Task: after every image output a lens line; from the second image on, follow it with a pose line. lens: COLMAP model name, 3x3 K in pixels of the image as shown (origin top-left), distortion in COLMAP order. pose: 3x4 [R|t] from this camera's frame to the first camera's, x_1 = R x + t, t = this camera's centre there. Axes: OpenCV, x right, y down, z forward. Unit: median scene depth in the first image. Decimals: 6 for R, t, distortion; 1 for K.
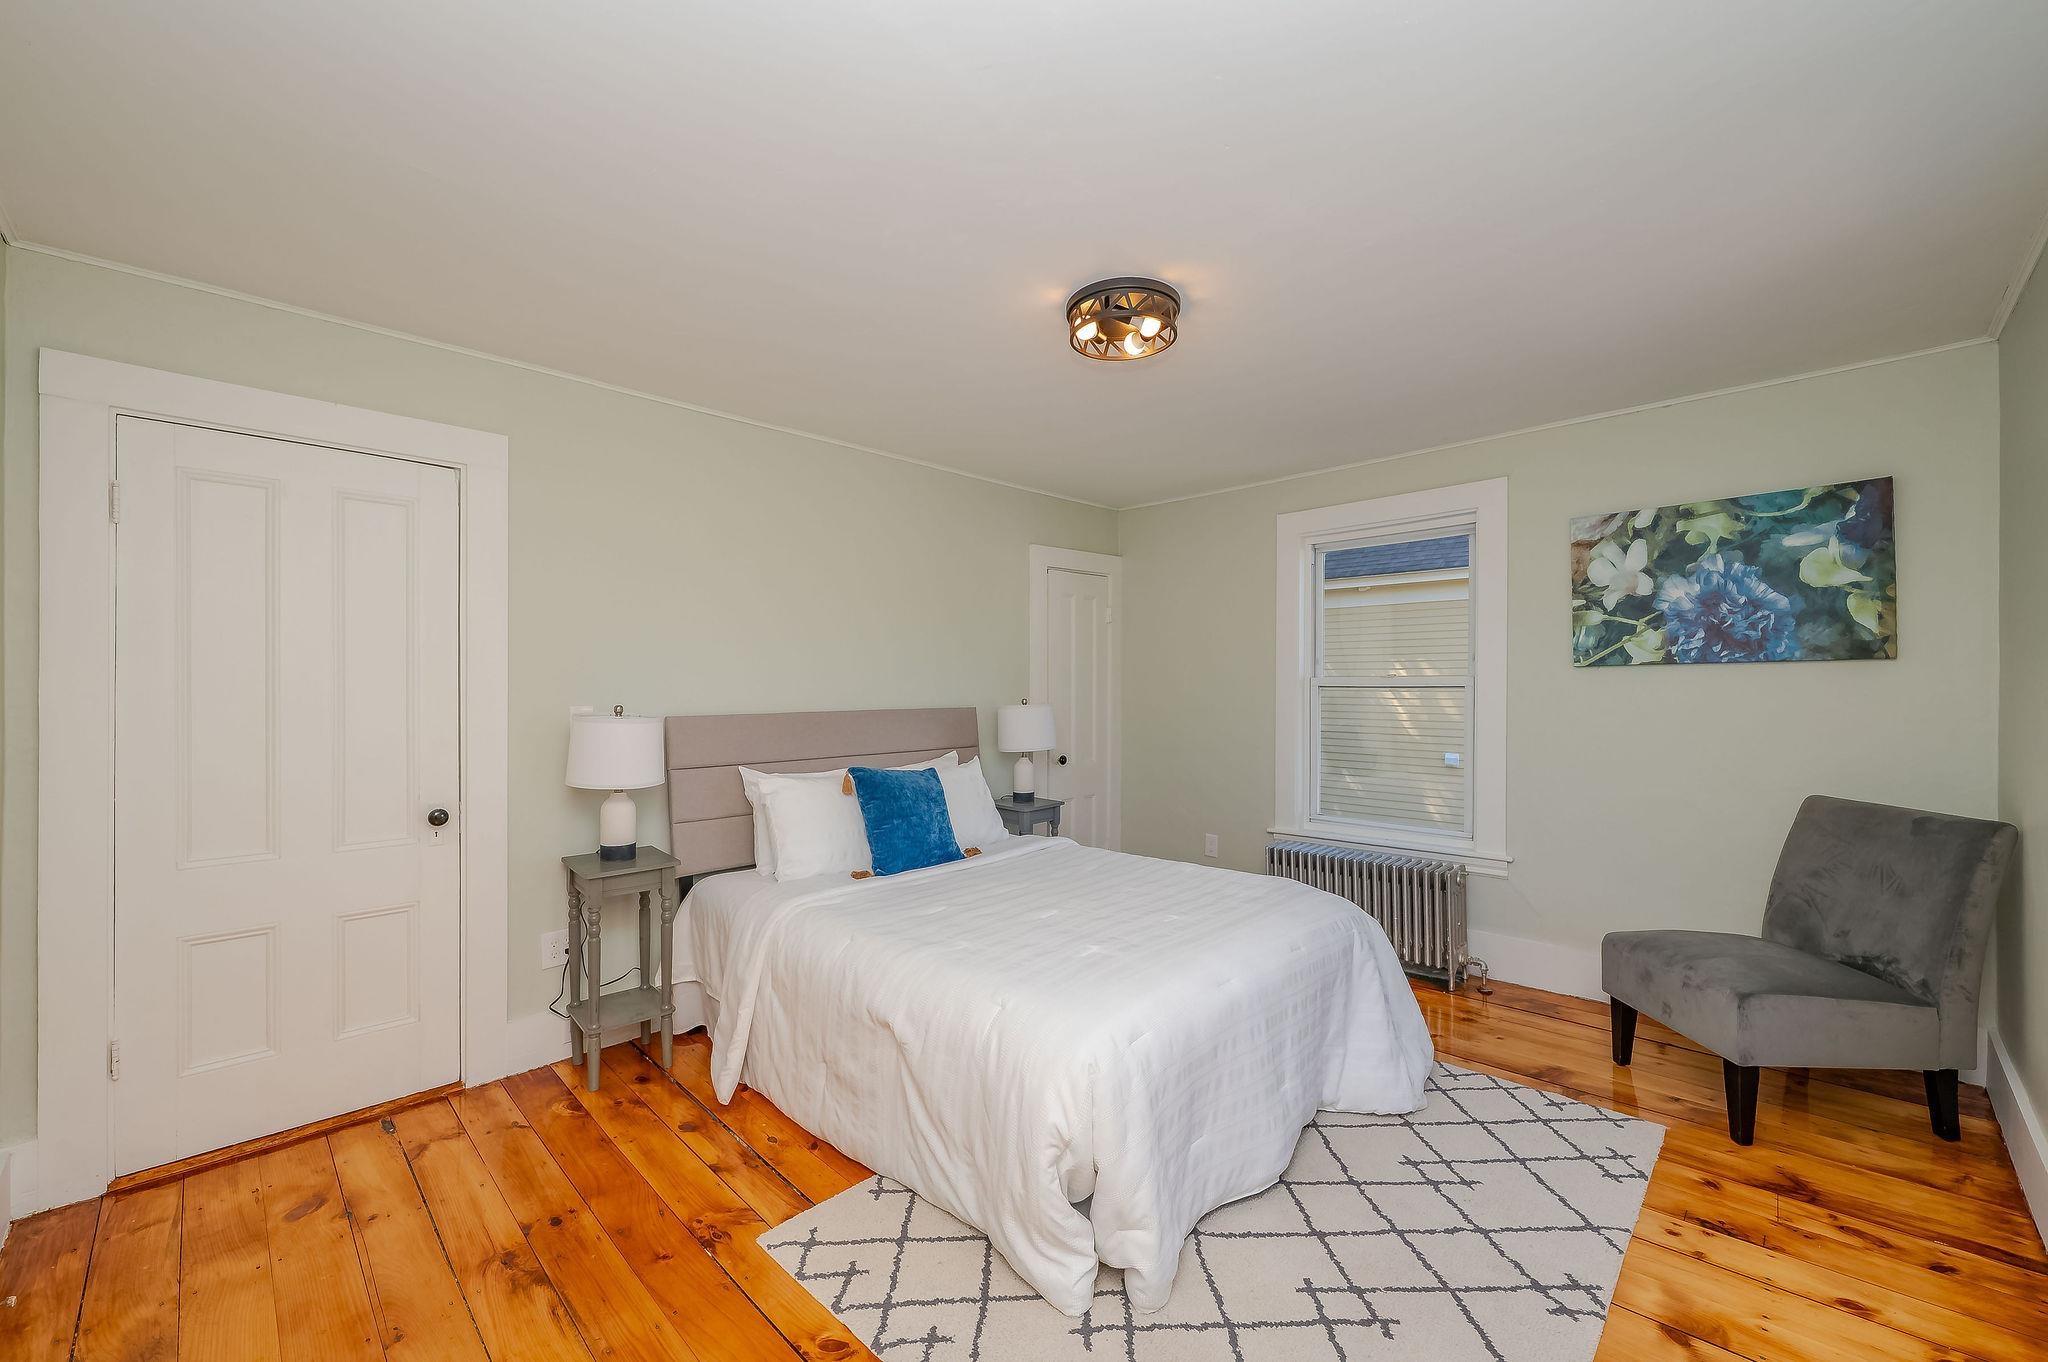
lens RADIAL K [[832.7, 0, 1009.8], [0, 832.7, 686.3], [0, 0, 1]] dist [0.005354, -0.001802]
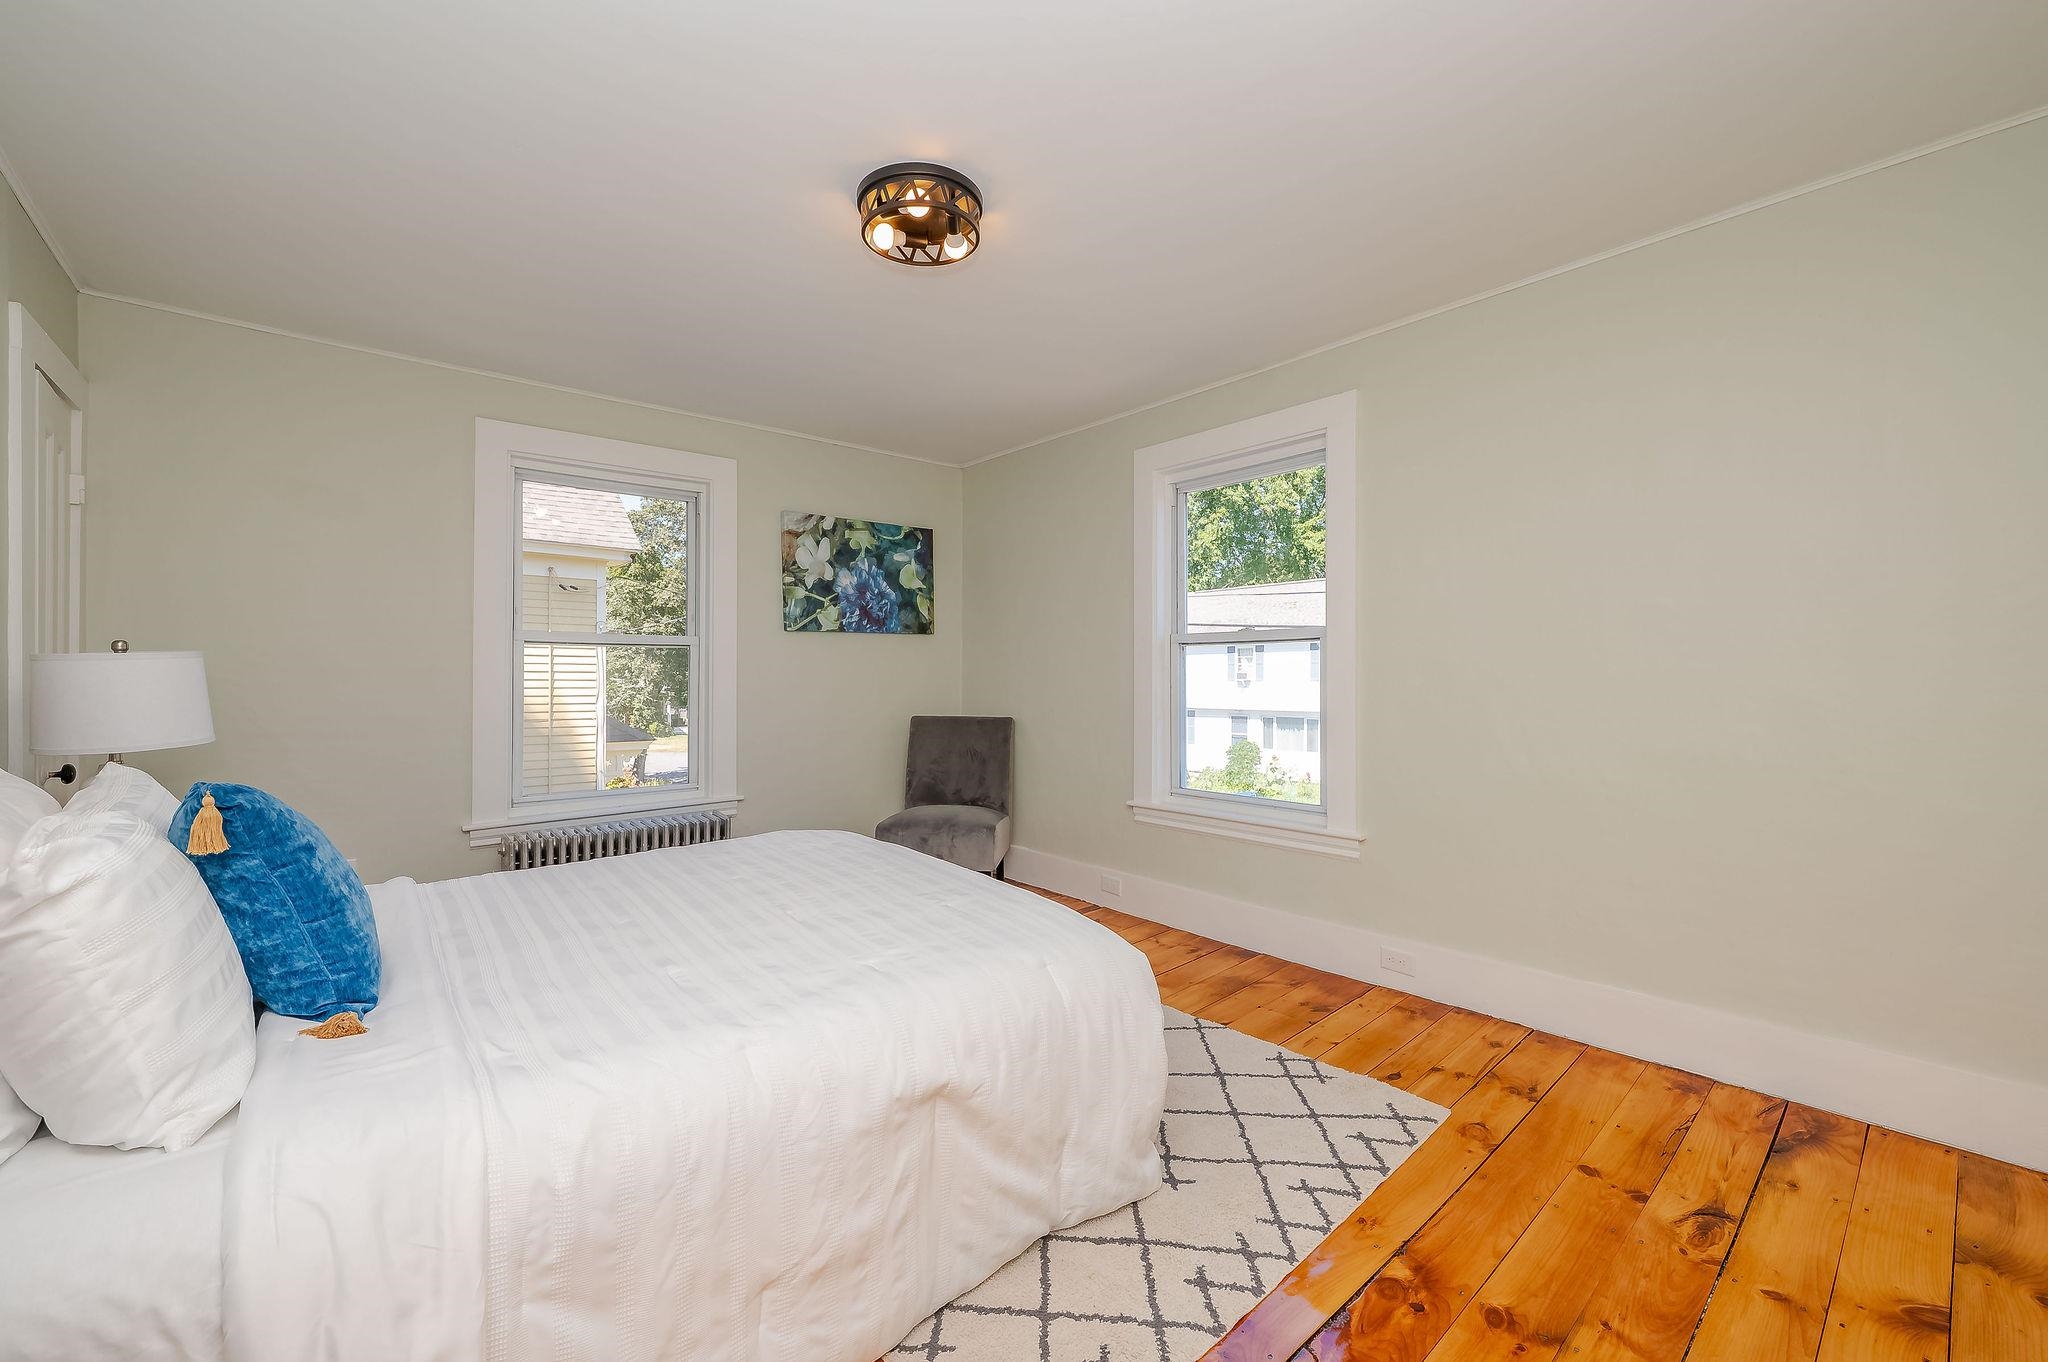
lens RADIAL K [[832.7, 0, 1015.6], [0, 832.7, 679.6], [0, 0, 1]] dist [0.005354, -0.001802]
pose [[0.057015, -0.001875, 0.998372, -0.597397], [0.002947, 0.999994, 0.001710, 0.053127], [-0.998369, 0.002845, 0.057020, 0.656000]]
